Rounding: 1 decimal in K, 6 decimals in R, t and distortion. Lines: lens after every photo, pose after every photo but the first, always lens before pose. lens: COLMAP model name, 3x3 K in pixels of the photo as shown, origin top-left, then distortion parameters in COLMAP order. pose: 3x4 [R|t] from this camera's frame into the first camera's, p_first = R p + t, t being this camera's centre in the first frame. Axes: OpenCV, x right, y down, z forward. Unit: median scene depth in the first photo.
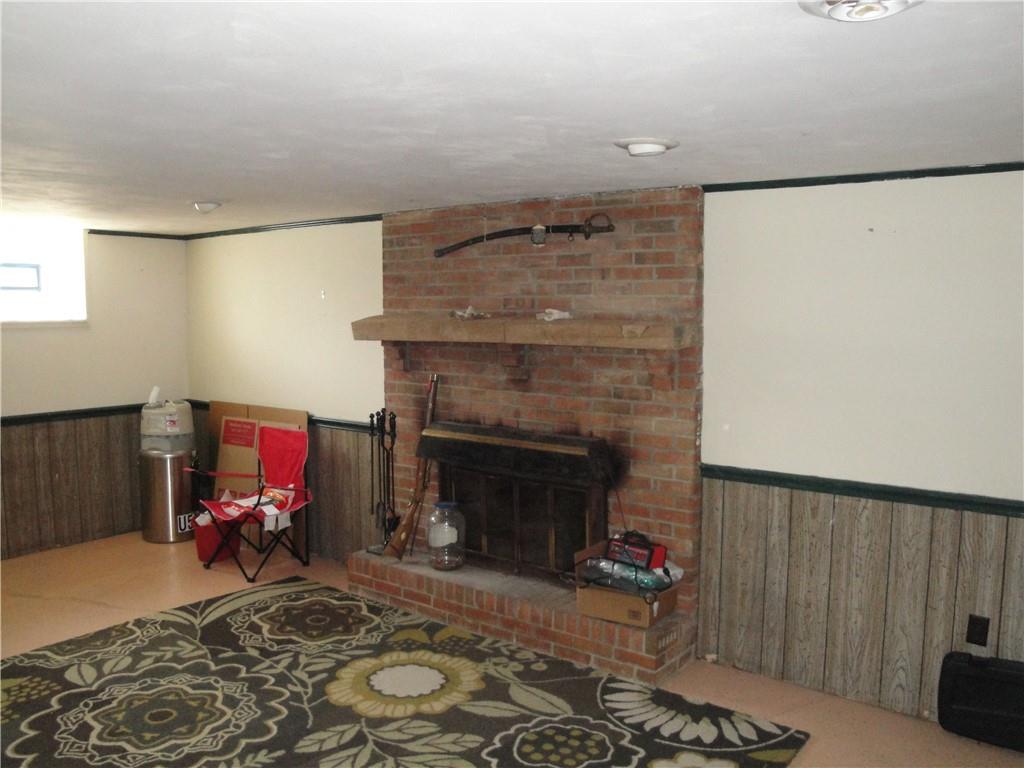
lens RADIAL K [[842.3, 0, 506.4], [0, 842.3, 393.8], [0, 0, 1]] dist [-0.171934, 0.150267]
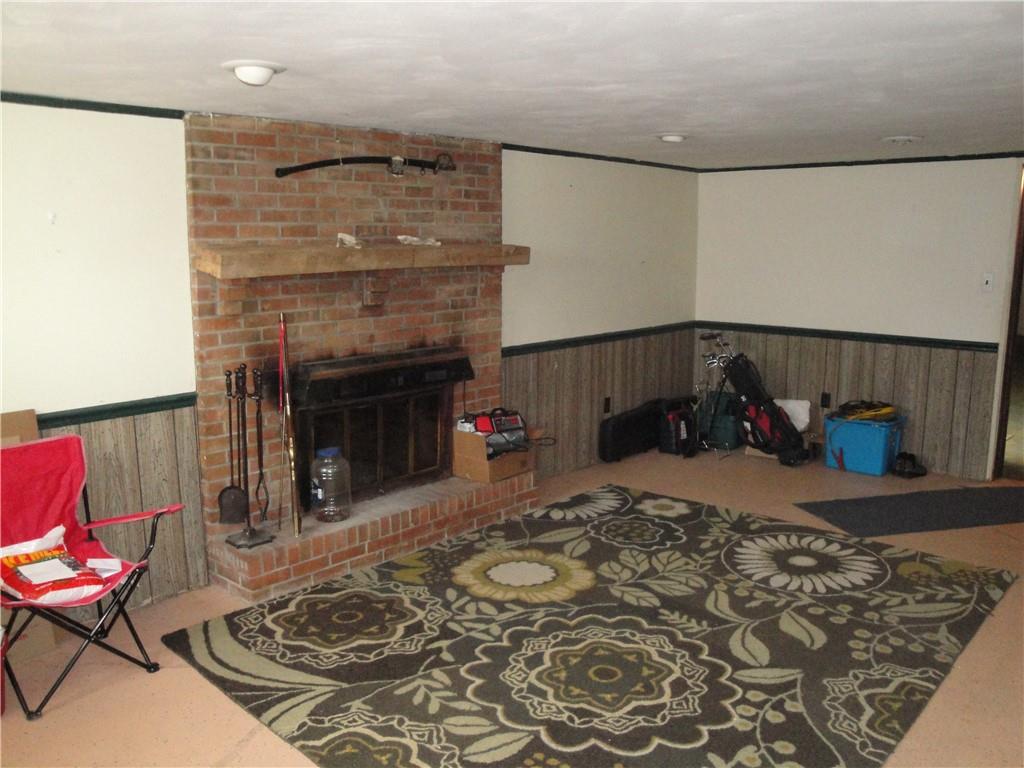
lens RADIAL K [[842.3, 0, 506.4], [0, 842.3, 393.8], [0, 0, 1]] dist [-0.171934, 0.150267]
pose [[0.096074, -0.185410, 0.977953, -1.080471], [0.104125, 0.978980, 0.175376, -0.080326], [-0.989913, 0.084980, 0.113360, 0.803537]]
